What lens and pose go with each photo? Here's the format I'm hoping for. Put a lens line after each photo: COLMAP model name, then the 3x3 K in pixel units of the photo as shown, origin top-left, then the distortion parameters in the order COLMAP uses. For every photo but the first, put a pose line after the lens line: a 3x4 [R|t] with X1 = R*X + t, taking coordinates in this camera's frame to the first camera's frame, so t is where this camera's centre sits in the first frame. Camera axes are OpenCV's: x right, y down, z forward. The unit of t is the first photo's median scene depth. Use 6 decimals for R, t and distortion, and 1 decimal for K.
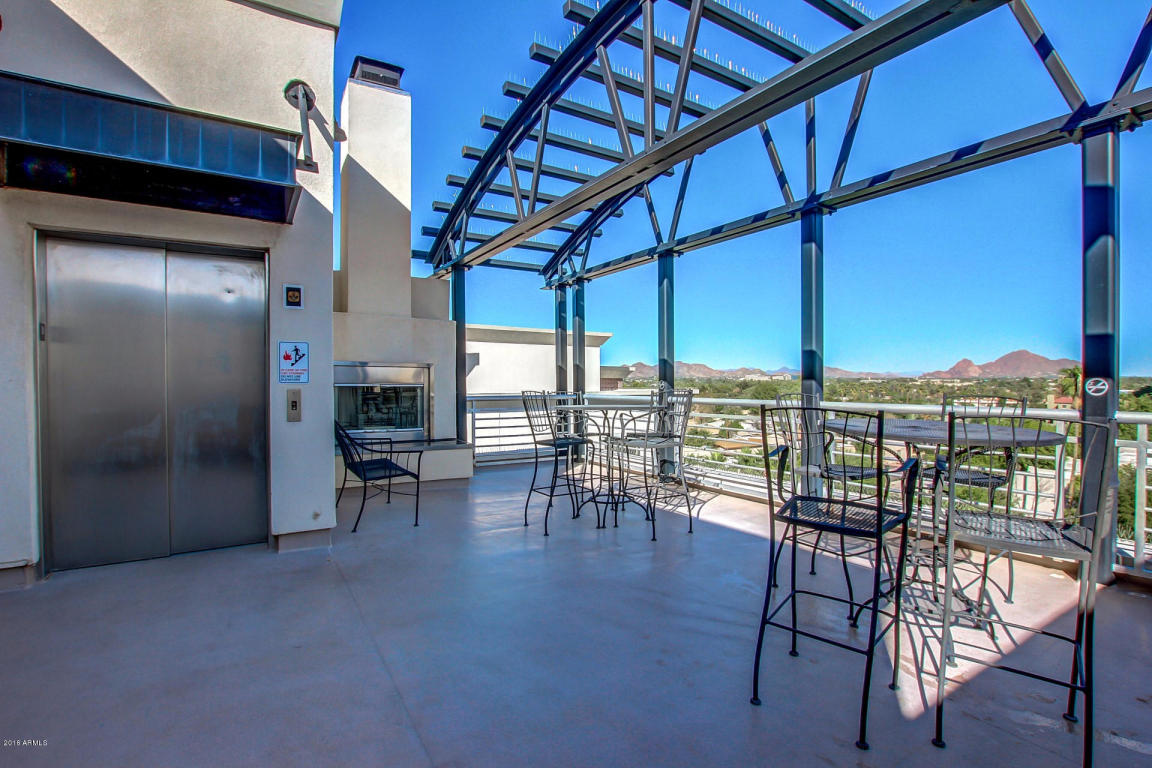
lens RADIAL K [[531.5, 0, 566.6], [0, 531.5, 387.7], [0, 0, 1]] dist [-0.013583, -0.000561]
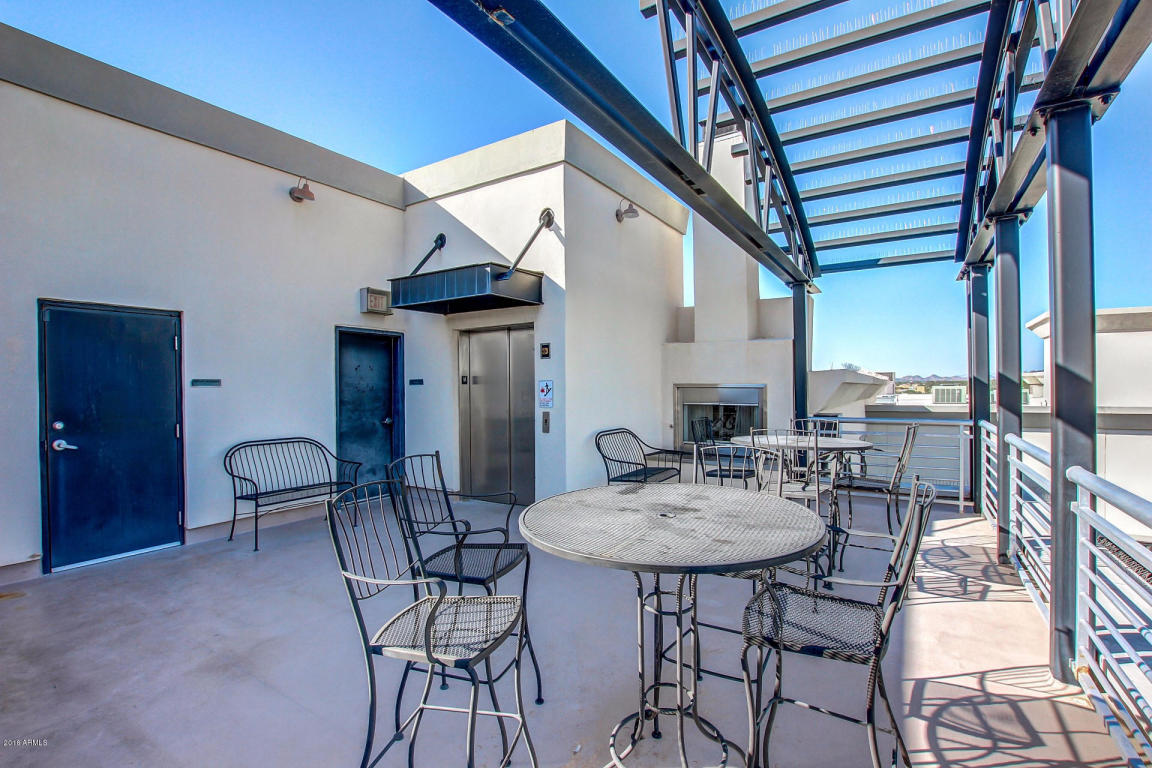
lens RADIAL K [[531.5, 0, 576.6], [0, 531.5, 388.1], [0, 0, 1]] dist [-0.013583, -0.000561]
pose [[0.442355, -0.000296, -0.896840, 0.898604], [-0.005107, 0.999983, -0.002849, -0.060619], [0.896825, 0.005840, 0.442346, 0.402776]]
